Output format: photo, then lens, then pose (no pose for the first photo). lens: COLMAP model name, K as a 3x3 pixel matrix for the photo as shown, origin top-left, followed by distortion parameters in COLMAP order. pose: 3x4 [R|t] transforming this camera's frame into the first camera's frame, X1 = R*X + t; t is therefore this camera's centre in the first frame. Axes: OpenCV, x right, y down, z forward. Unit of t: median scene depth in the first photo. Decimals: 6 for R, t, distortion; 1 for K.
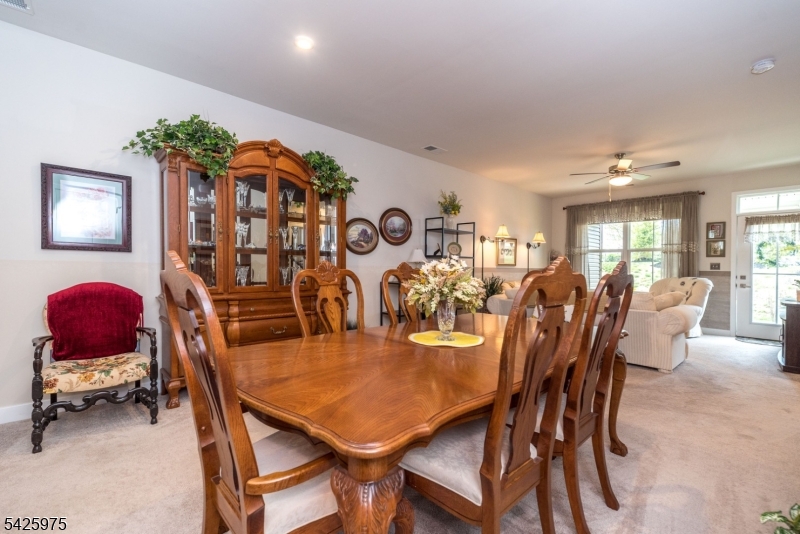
lens RADIAL K [[353.2, 0, 400.5], [0, 353.2, 270.1], [0, 0, 1]] dist [0.011111, -0.001116]
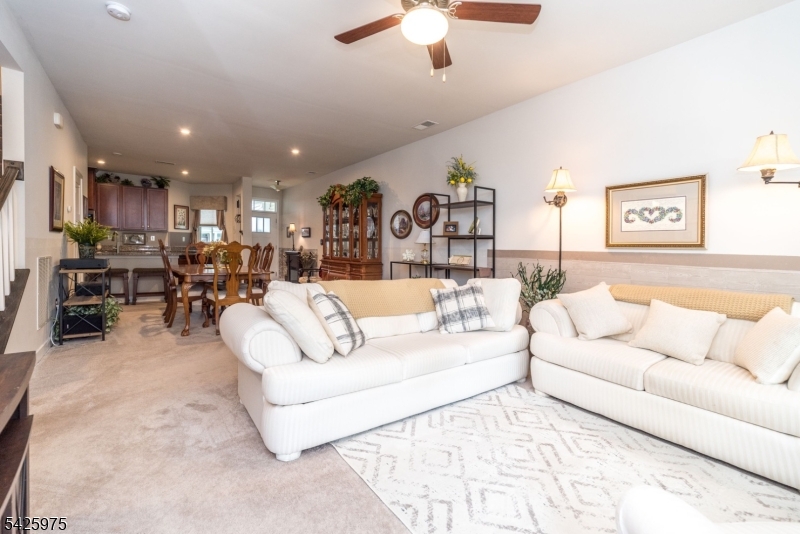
lens RADIAL K [[353.2, 0, 407.4], [0, 353.2, 243.3], [0, 0, 1]] dist [0.011111, -0.001116]
pose [[-0.097933, -0.021131, -0.994969, 1.004032], [-0.024838, 0.999515, -0.018782, -0.002559], [0.994883, 0.022874, -0.098410, 0.994720]]
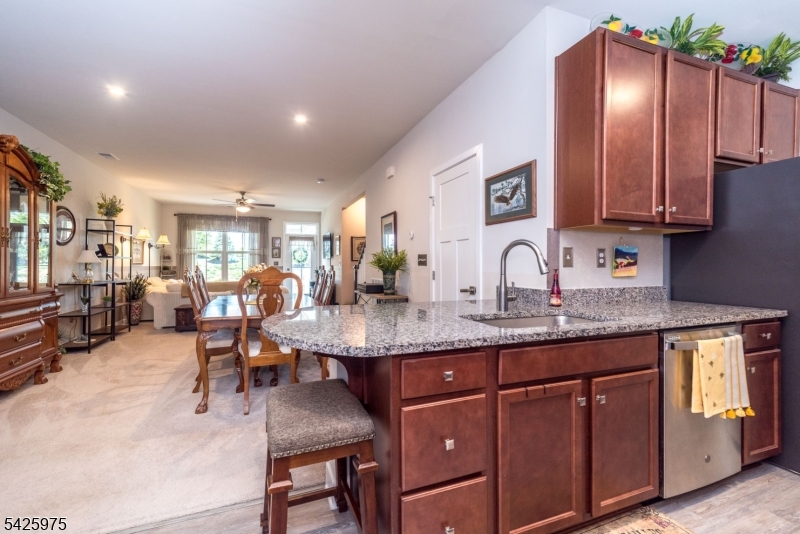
lens RADIAL K [[353.2, 0, 402.5], [0, 353.2, 273.3], [0, 0, 1]] dist [0.011111, -0.001116]
pose [[0.354543, -0.036418, 0.934330, -0.515110], [0.011519, 0.999336, 0.034581, -0.015772], [-0.934969, -0.001498, 0.354727, -0.171308]]
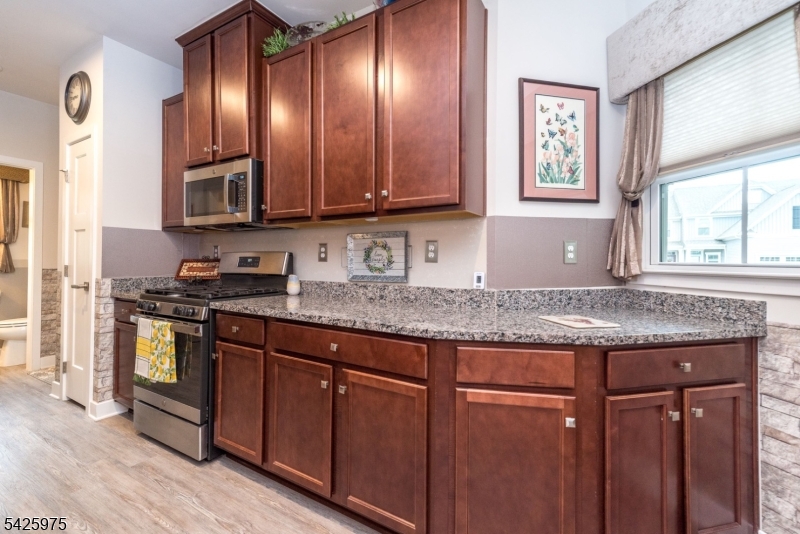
lens RADIAL K [[353.2, 0, 391.5], [0, 353.2, 266.9], [0, 0, 1]] dist [0.011111, -0.001116]
pose [[-0.958258, -0.019707, -0.285224, -0.430179], [-0.025509, 0.999536, 0.016642, -0.014122], [0.284763, 0.023223, -0.958316, -0.043860]]
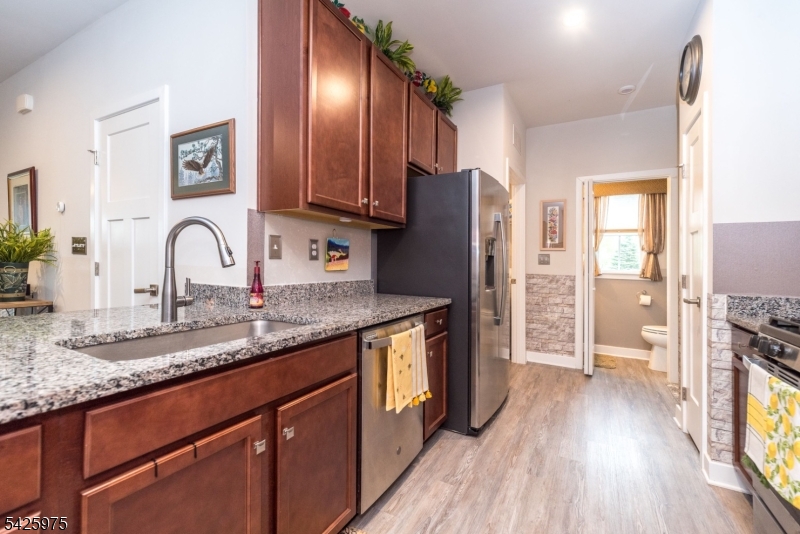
lens RADIAL K [[353.2, 0, 405.4], [0, 353.2, 260.0], [0, 0, 1]] dist [0.011111, -0.001116]
pose [[-0.336265, -0.014770, 0.941652, -0.422005], [-0.020471, 0.999755, 0.008371, -0.010617], [-0.941545, -0.016462, -0.336485, -0.210782]]
